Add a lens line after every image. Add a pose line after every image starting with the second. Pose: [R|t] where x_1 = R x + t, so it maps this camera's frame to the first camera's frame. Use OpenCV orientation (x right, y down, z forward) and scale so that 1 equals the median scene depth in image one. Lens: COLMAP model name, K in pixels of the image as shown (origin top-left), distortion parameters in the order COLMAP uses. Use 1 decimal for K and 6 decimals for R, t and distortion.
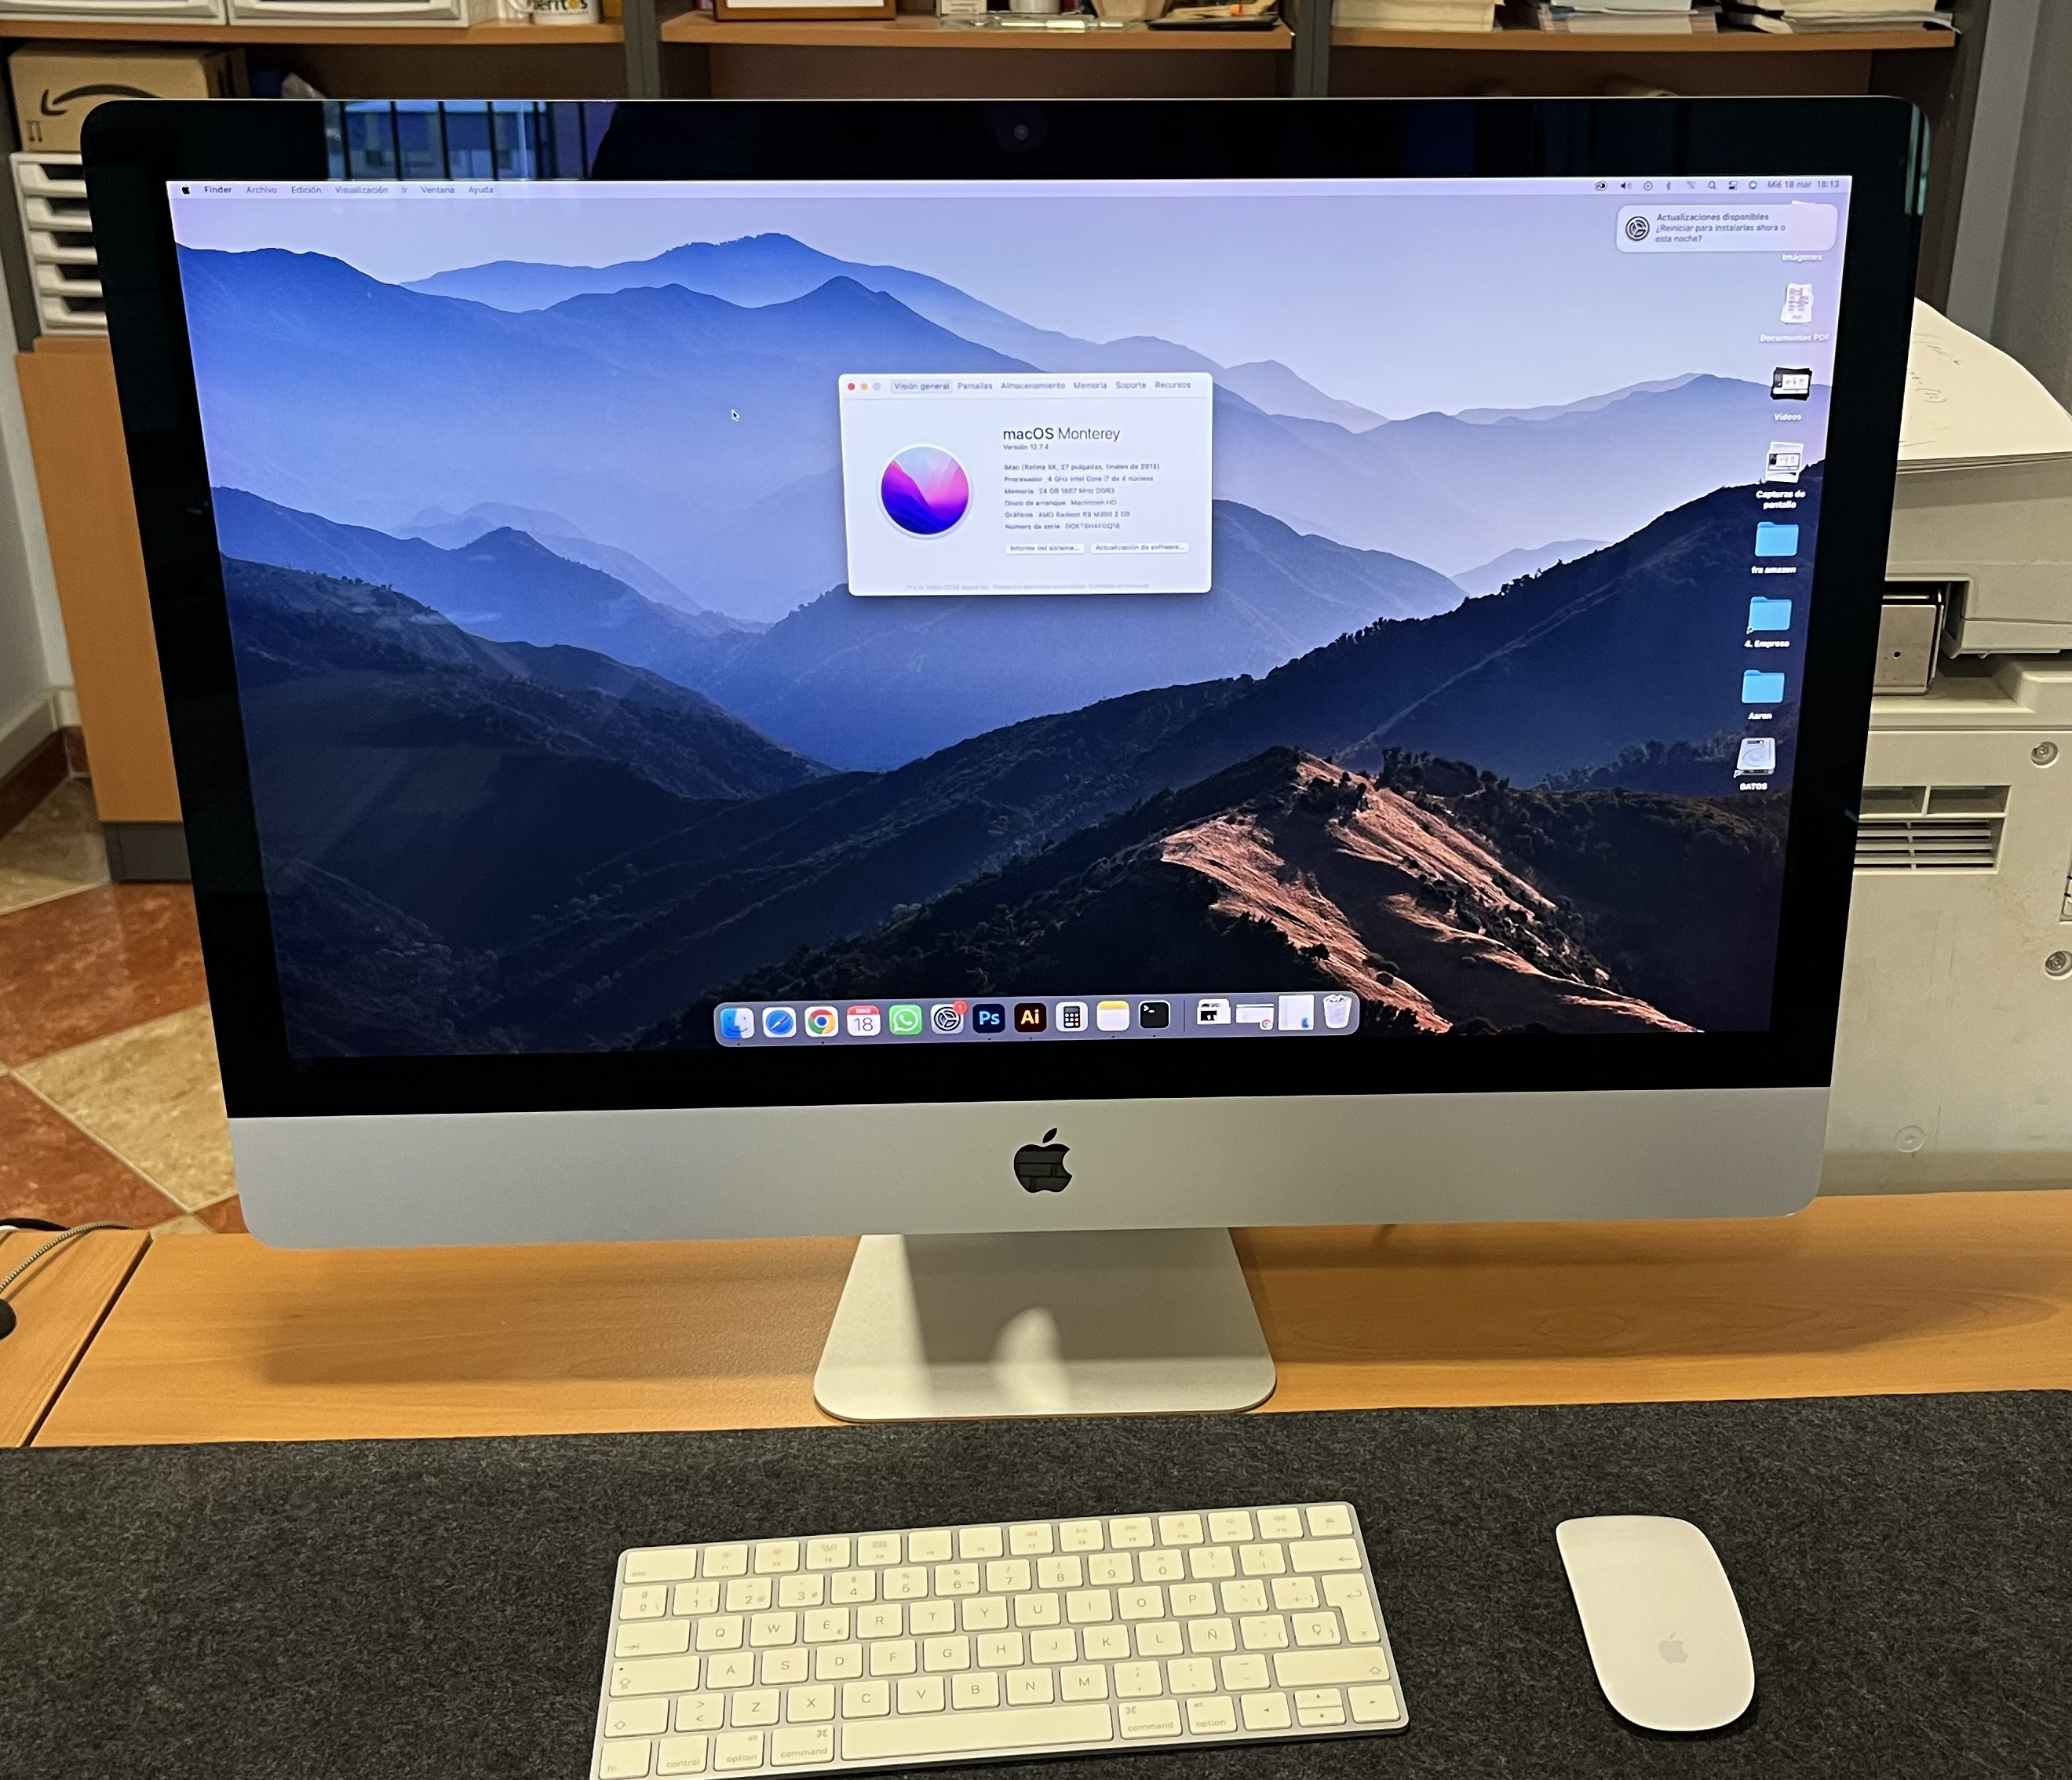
lens RADIAL K [[2300.0, 0, 1106.9], [0, 2300.0, 865.7], [0, 0, 1]] dist [0.006295, 0.000000]
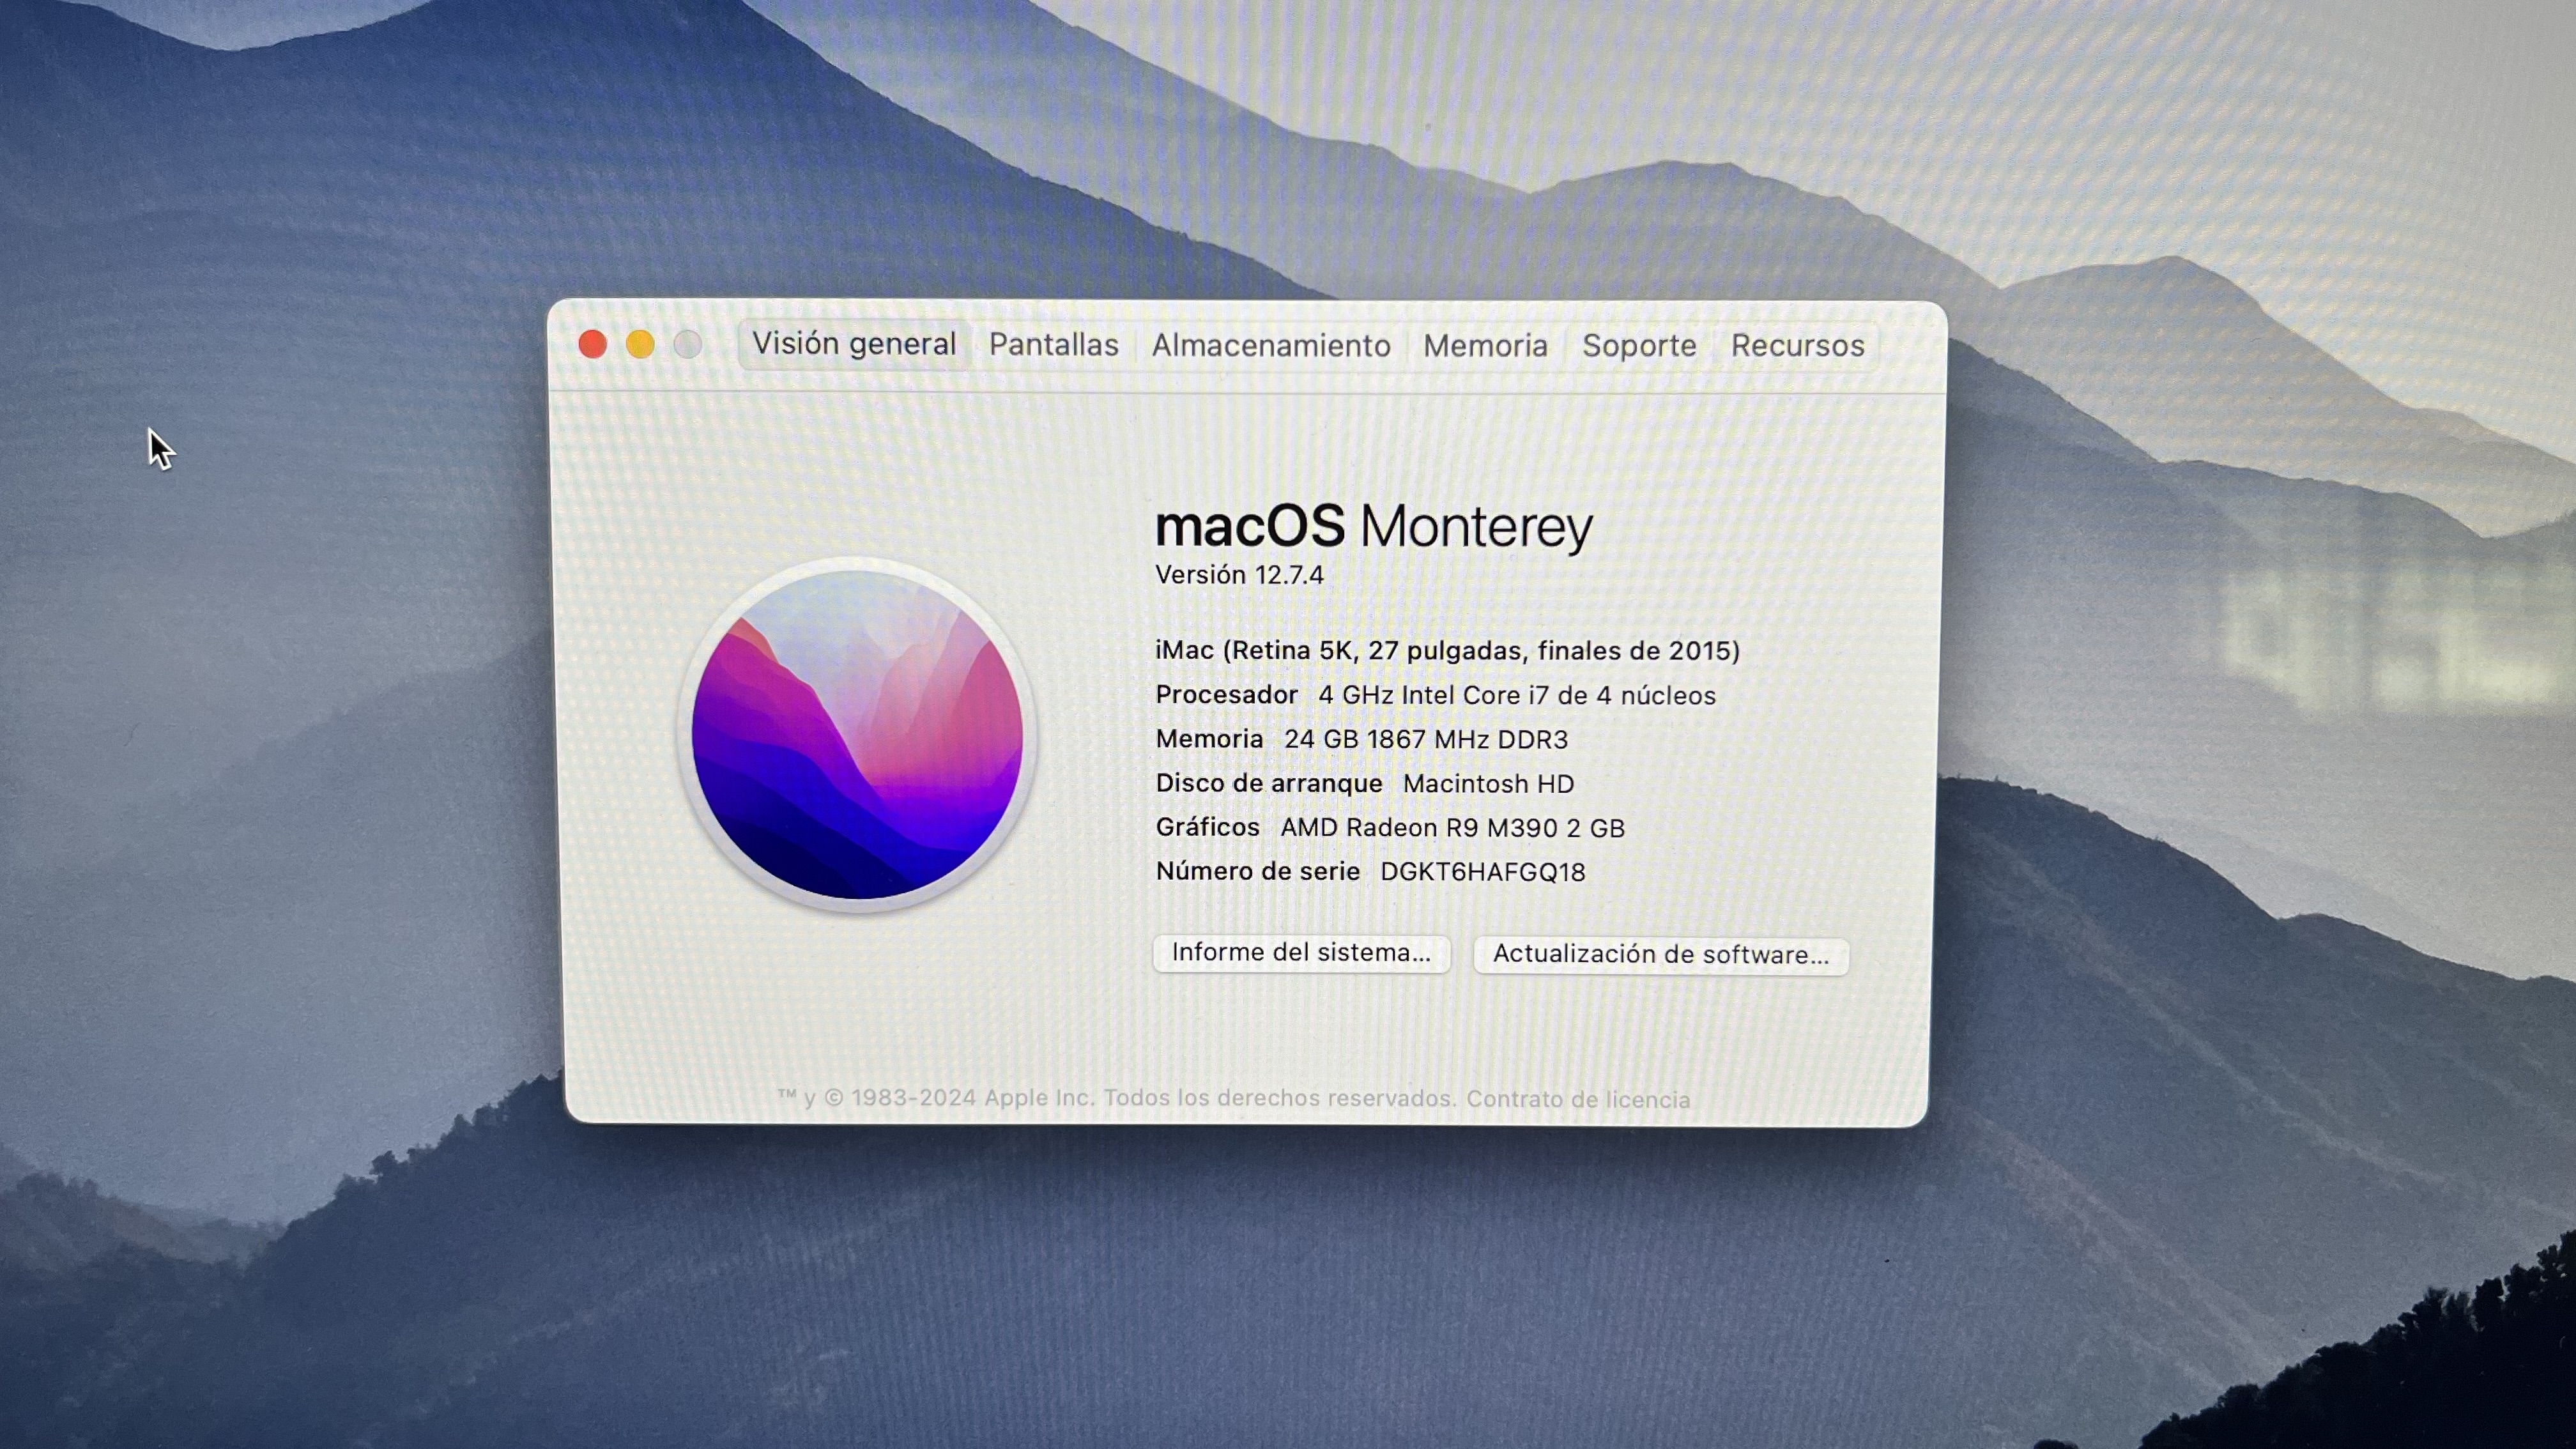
lens RADIAL K [[2134.4, 0, 1285.1], [0, 2134.4, 728.2], [0, 0, 1]] dist [0.034265, -0.089611]
pose [[0.997382, 0.020101, -0.069463, -0.012286], [-0.021472, 0.999588, -0.019037, -0.159243], [0.069052, 0.020479, 0.997403, 0.751952]]
